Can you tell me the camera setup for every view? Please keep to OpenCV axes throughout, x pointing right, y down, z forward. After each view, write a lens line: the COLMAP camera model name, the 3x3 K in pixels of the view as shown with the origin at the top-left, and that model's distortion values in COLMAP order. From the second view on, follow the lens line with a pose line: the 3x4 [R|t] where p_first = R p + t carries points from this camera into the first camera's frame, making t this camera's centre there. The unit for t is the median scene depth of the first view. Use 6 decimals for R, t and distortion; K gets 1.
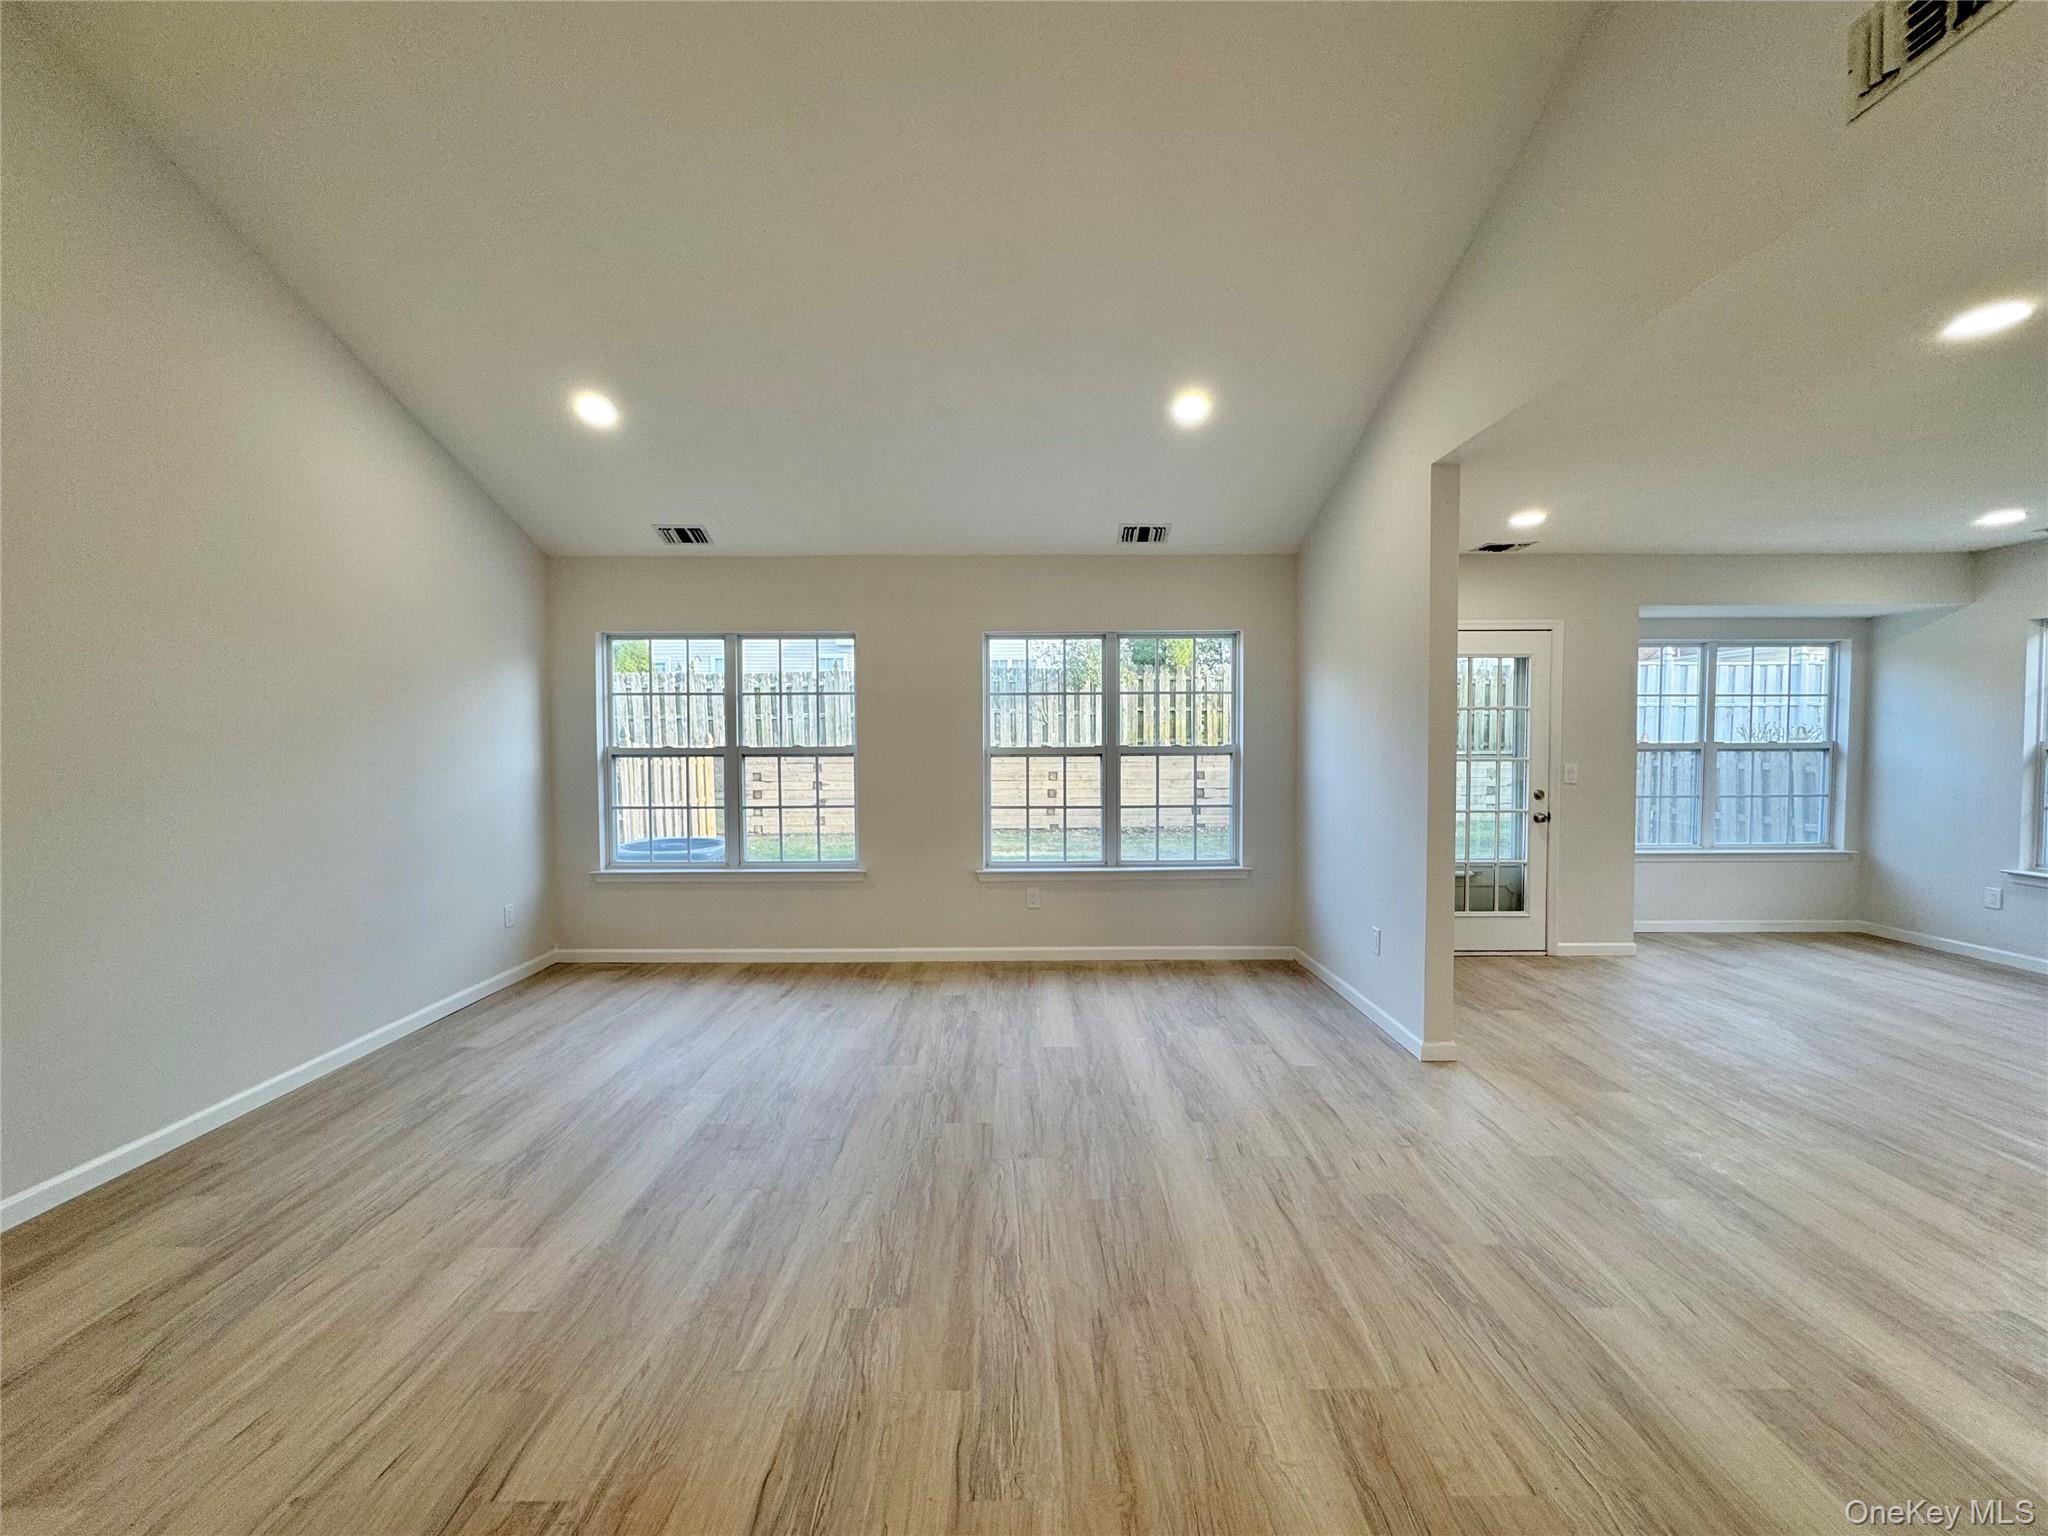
lens RADIAL K [[815.3, 0, 1024.9], [0, 815.3, 767.1], [0, 0, 1]] dist [-0.001871, 0.000148]
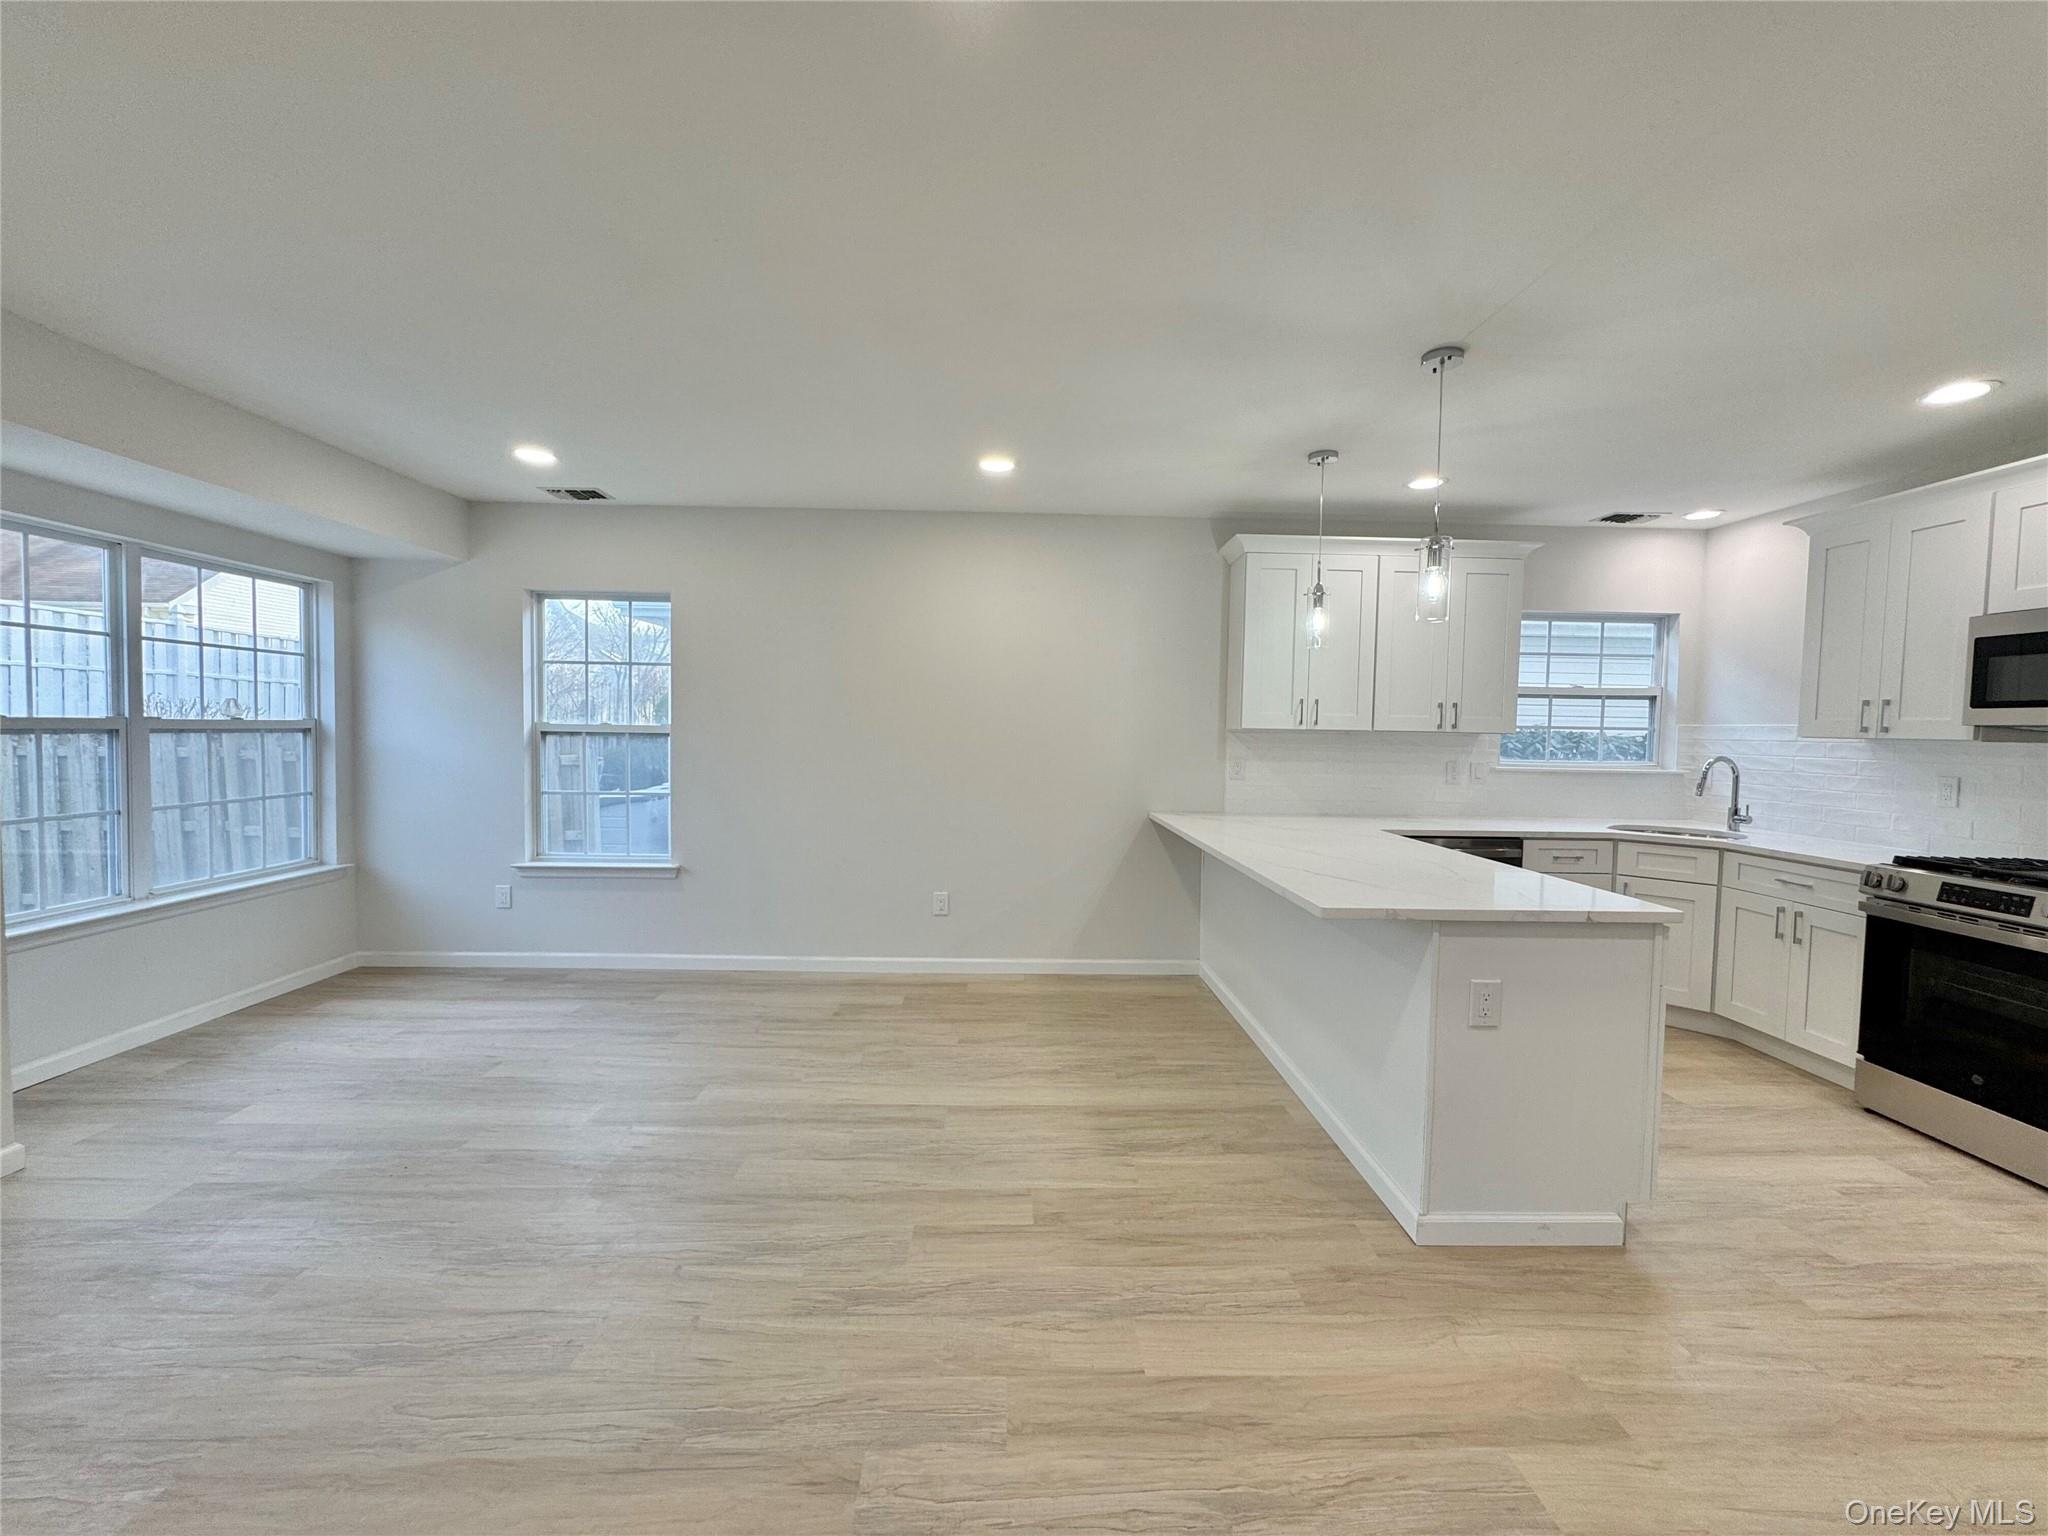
lens RADIAL K [[815.3, 0, 1024.9], [0, 815.3, 767.1], [0, 0, 1]] dist [-0.001871, 0.000148]
pose [[-0.018357, -0.043608, 0.998880, 0.279888], [0.016622, 0.998897, 0.043914, -0.011131], [-0.999693, 0.017409, -0.017612, 0.425528]]
